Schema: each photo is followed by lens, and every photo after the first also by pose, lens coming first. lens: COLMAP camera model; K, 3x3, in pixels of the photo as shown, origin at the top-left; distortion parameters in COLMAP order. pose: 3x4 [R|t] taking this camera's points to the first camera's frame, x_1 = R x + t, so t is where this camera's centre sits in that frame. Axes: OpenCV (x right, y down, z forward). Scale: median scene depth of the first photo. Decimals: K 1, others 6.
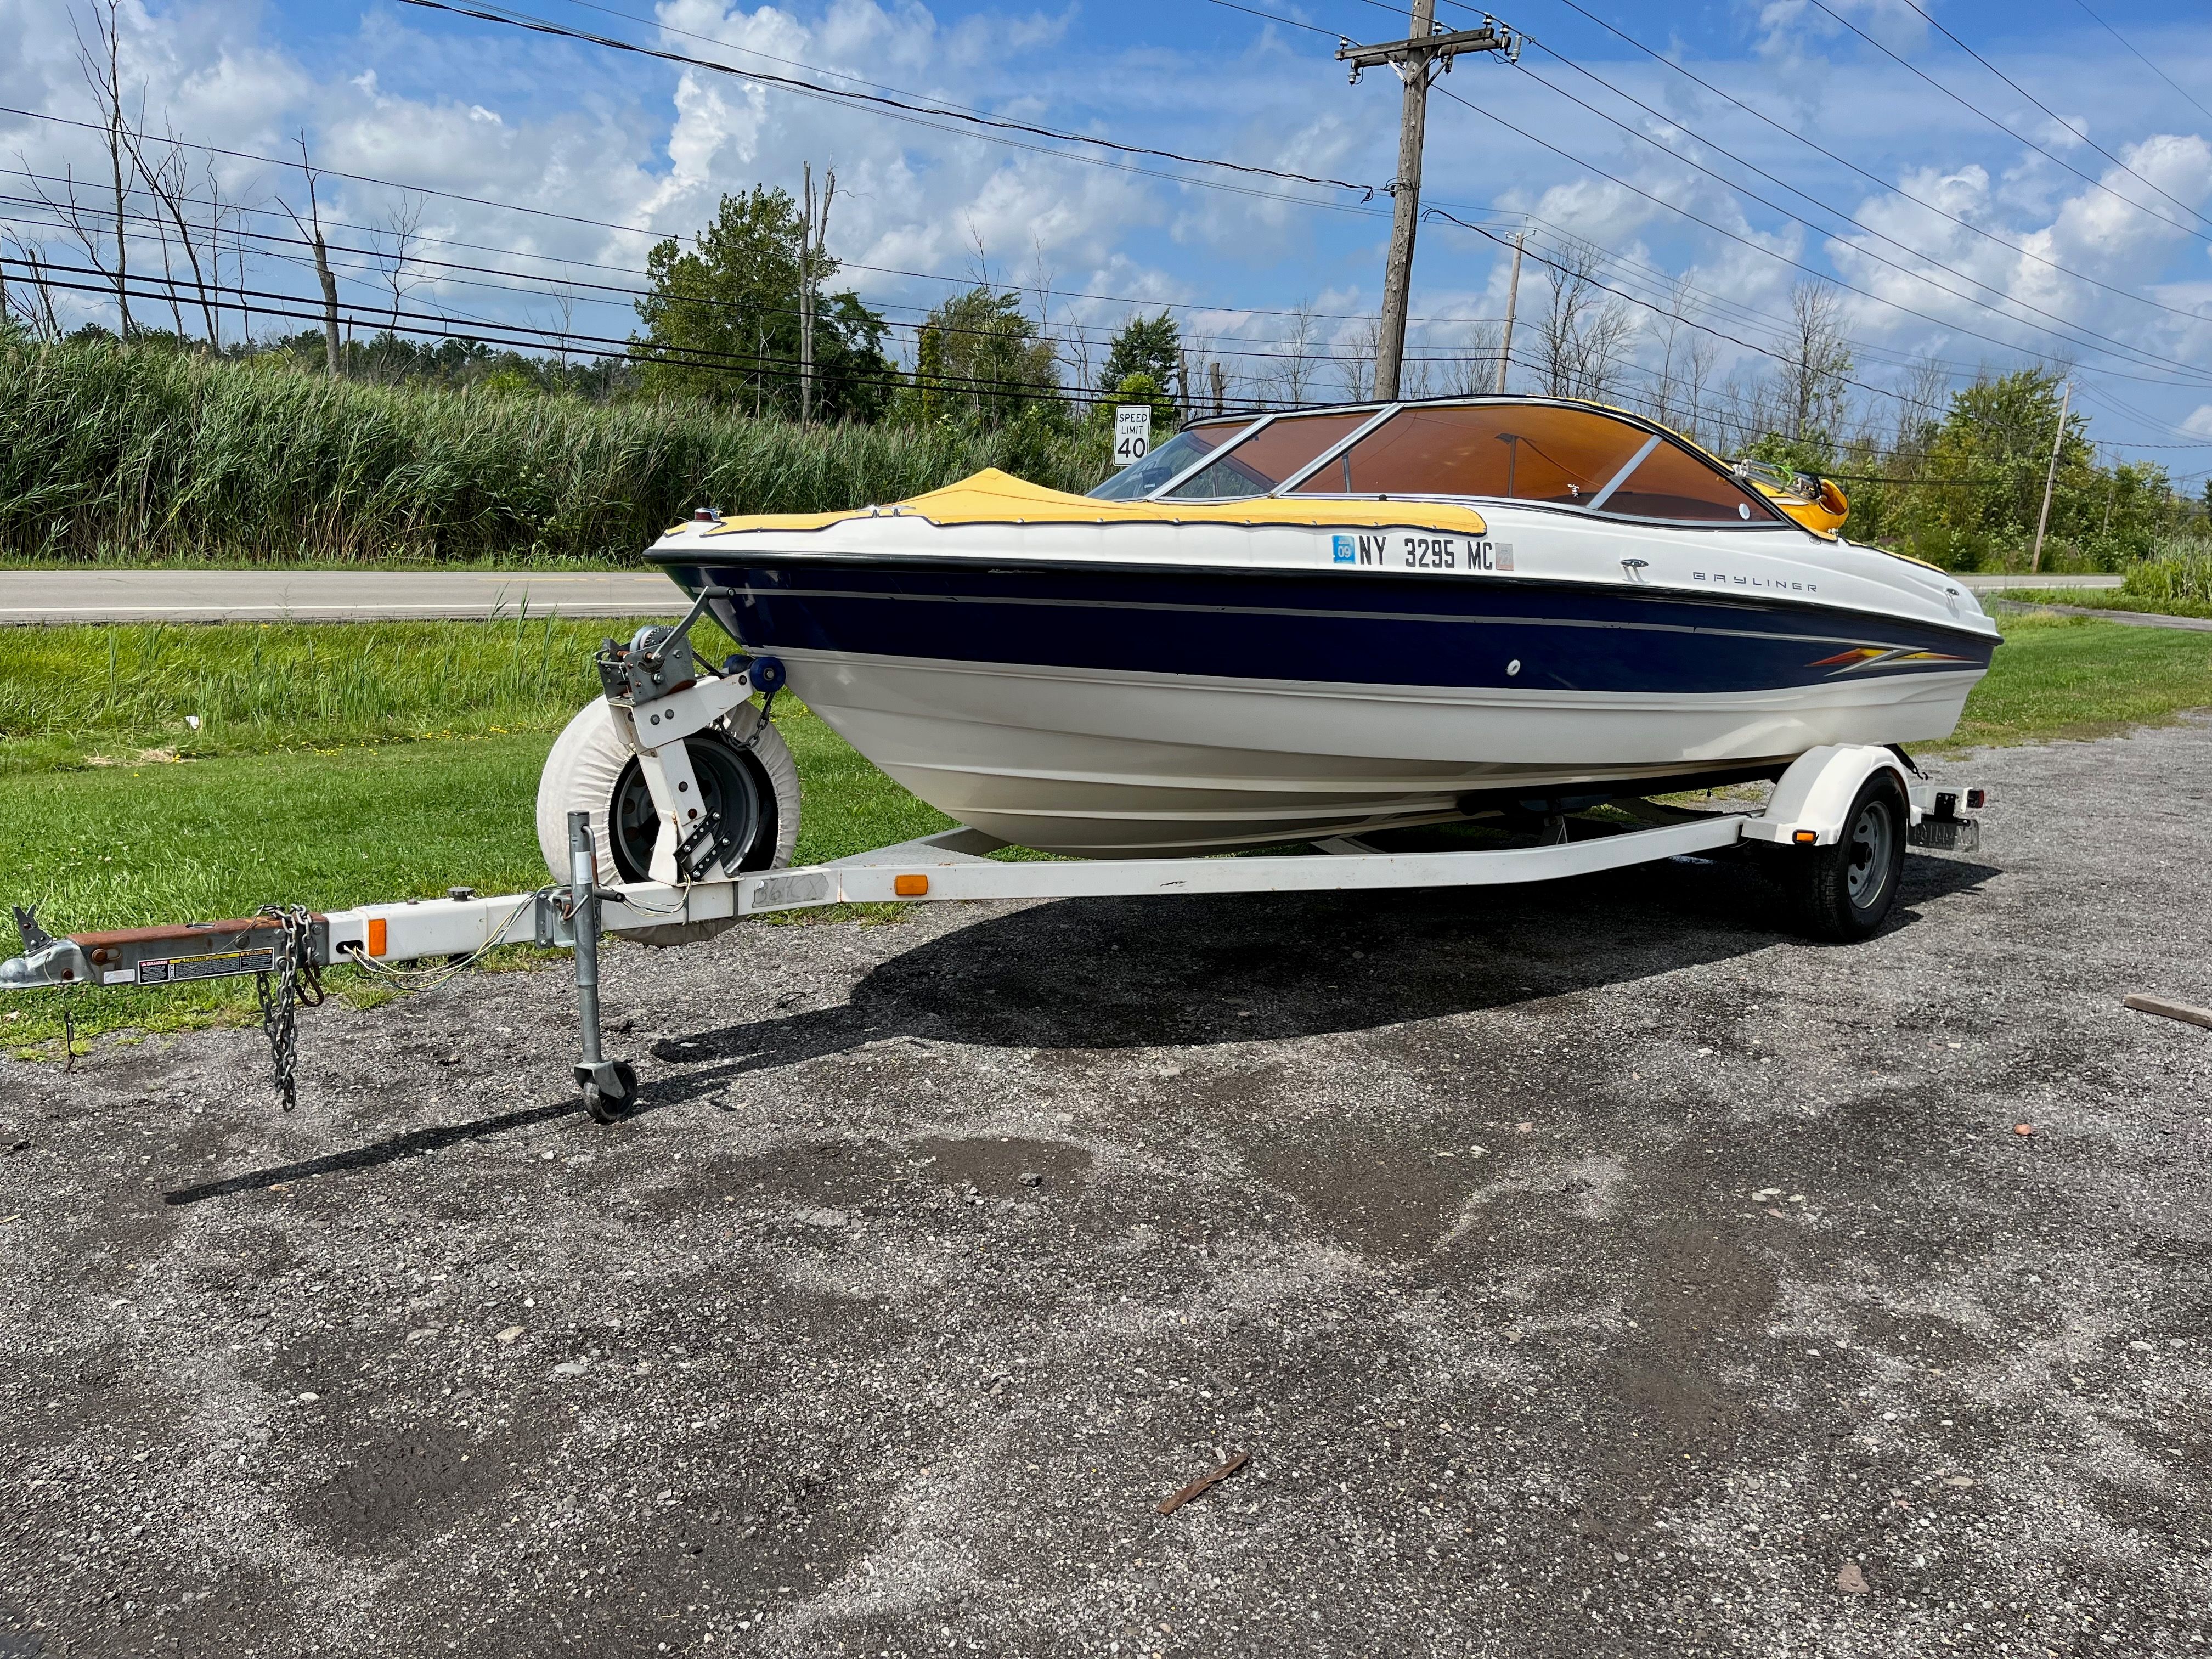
lens RADIAL K [[1646.9, 0, 1071.3], [0, 1646.9, 829.5], [0, 0, 1]] dist [0.039931, -0.050363]
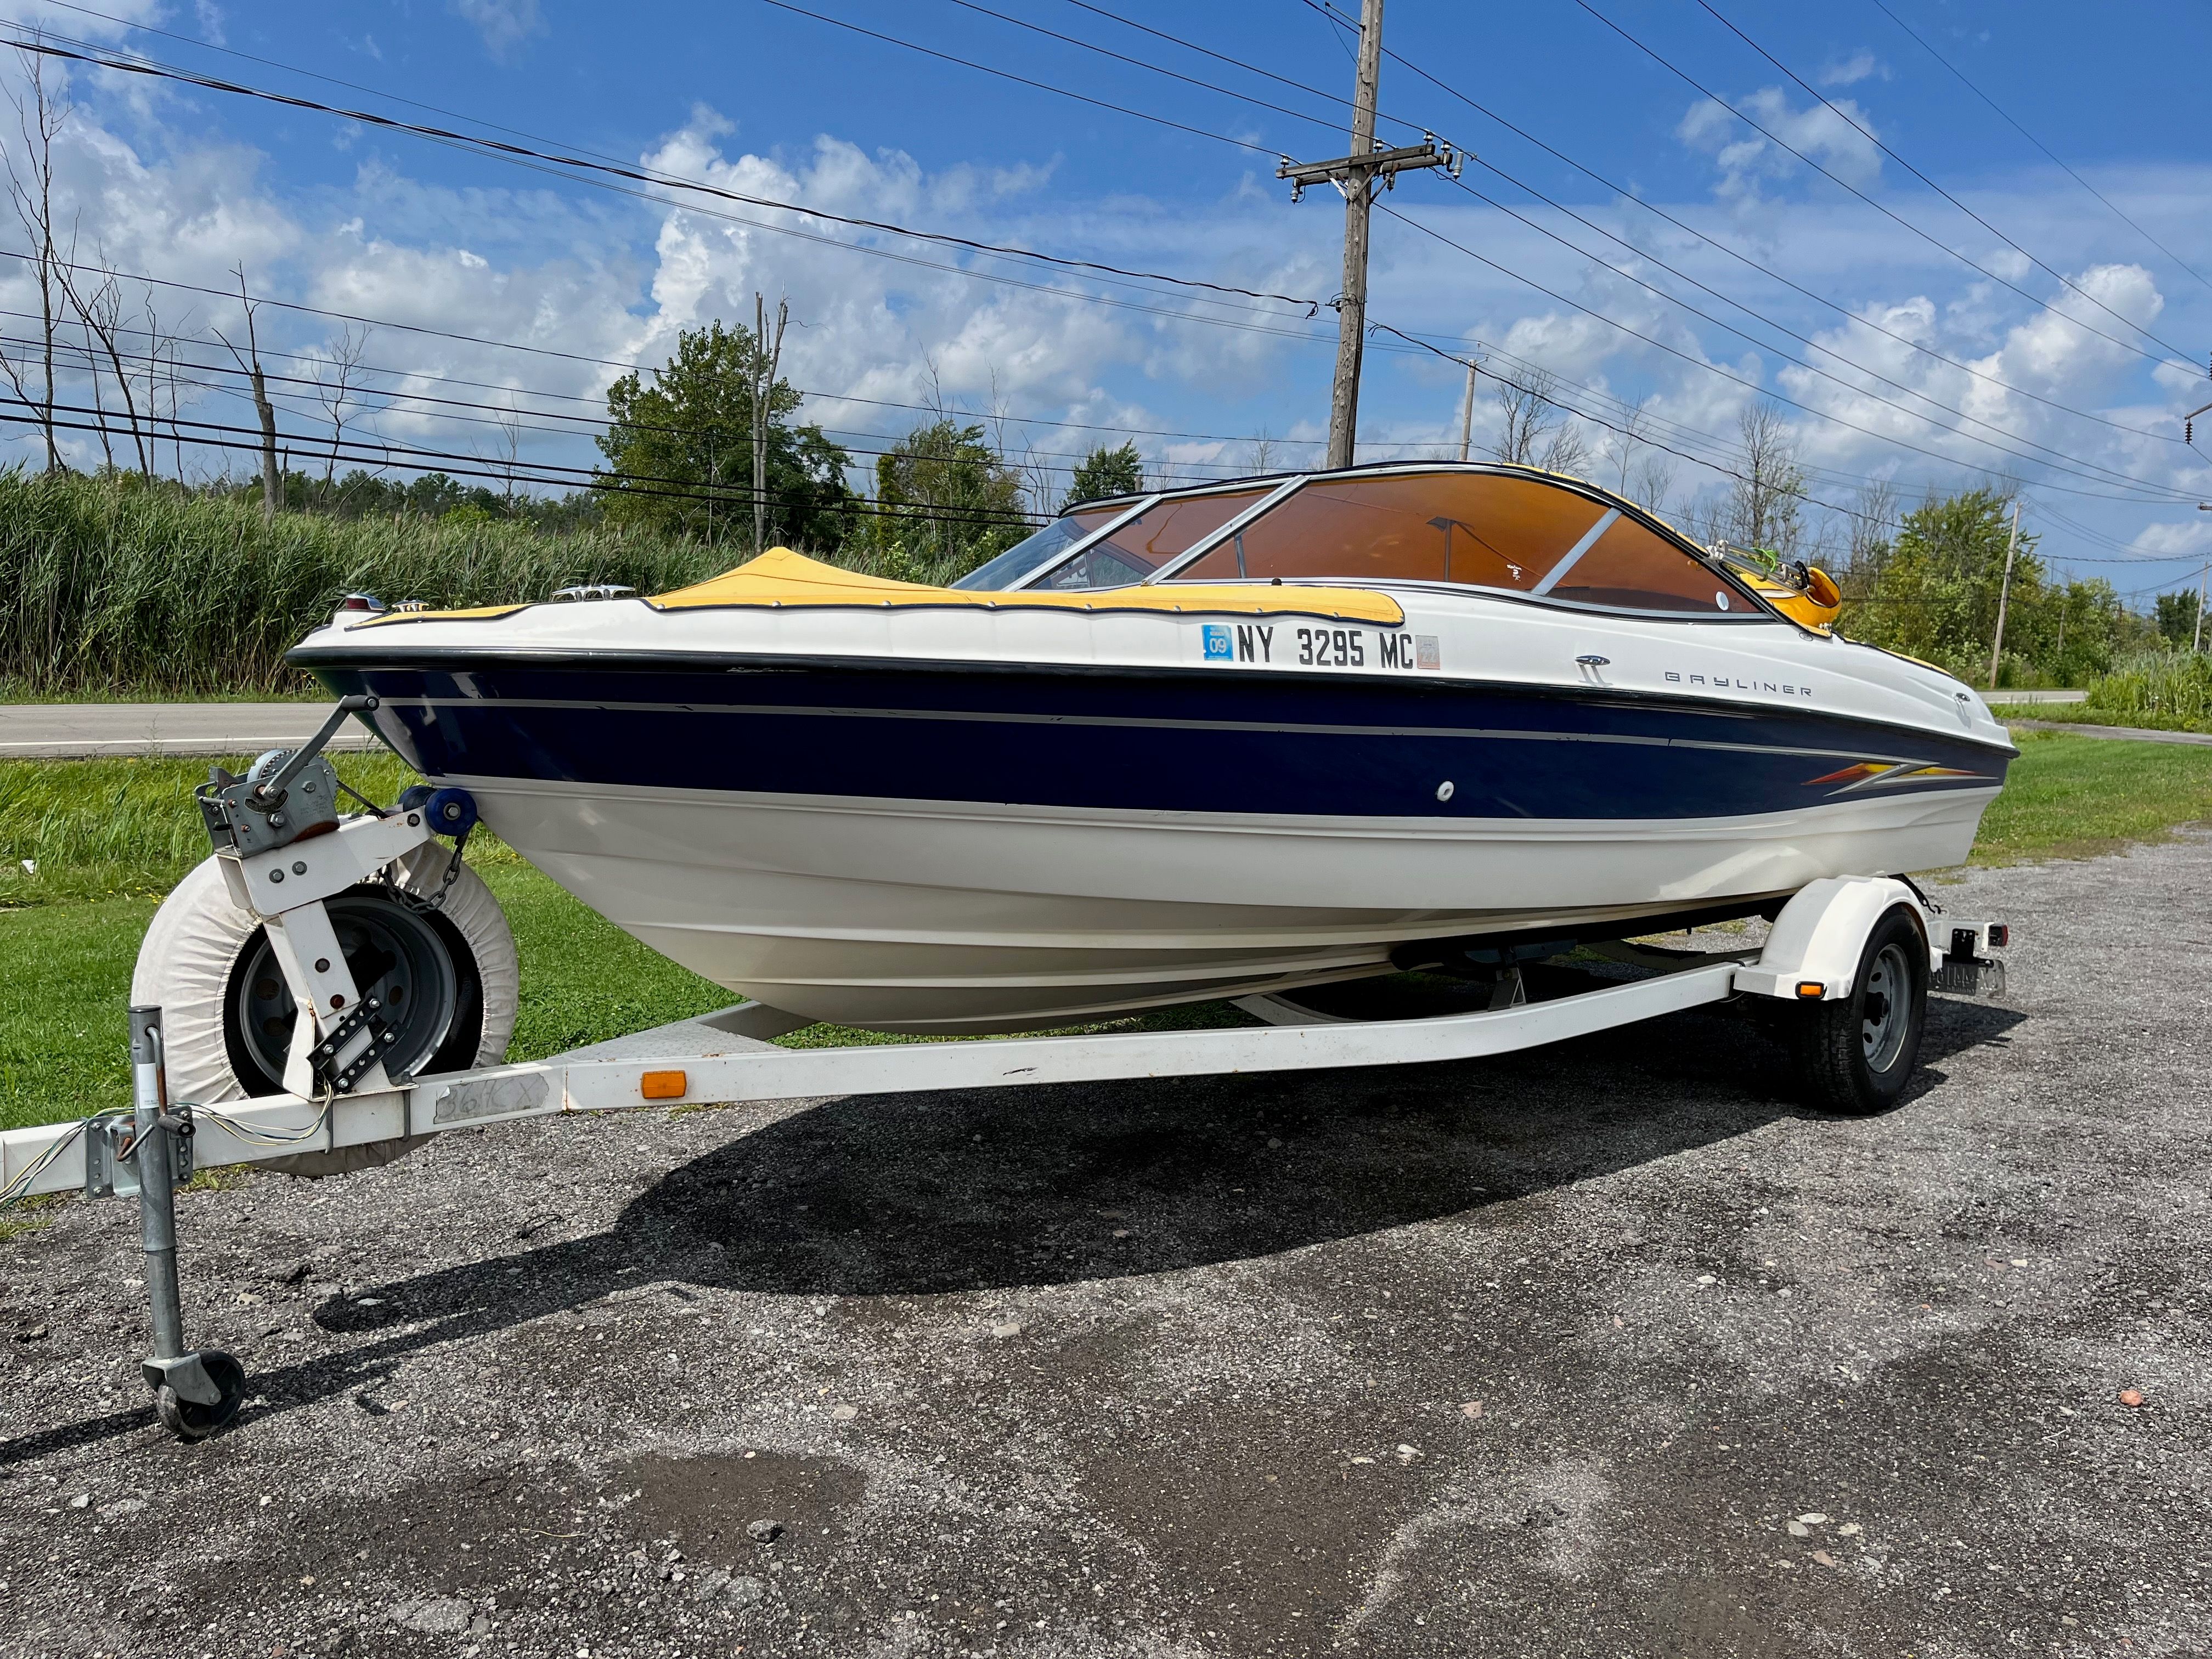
lens RADIAL K [[1646.9, 0, 1071.3], [0, 1646.9, 829.5], [0, 0, 1]] dist [0.039931, -0.050363]
pose [[0.999803, -0.011827, 0.015913, 0.071292], [0.012988, 0.997104, -0.074934, -0.021521], [-0.014981, 0.075126, 0.997062, 0.202705]]
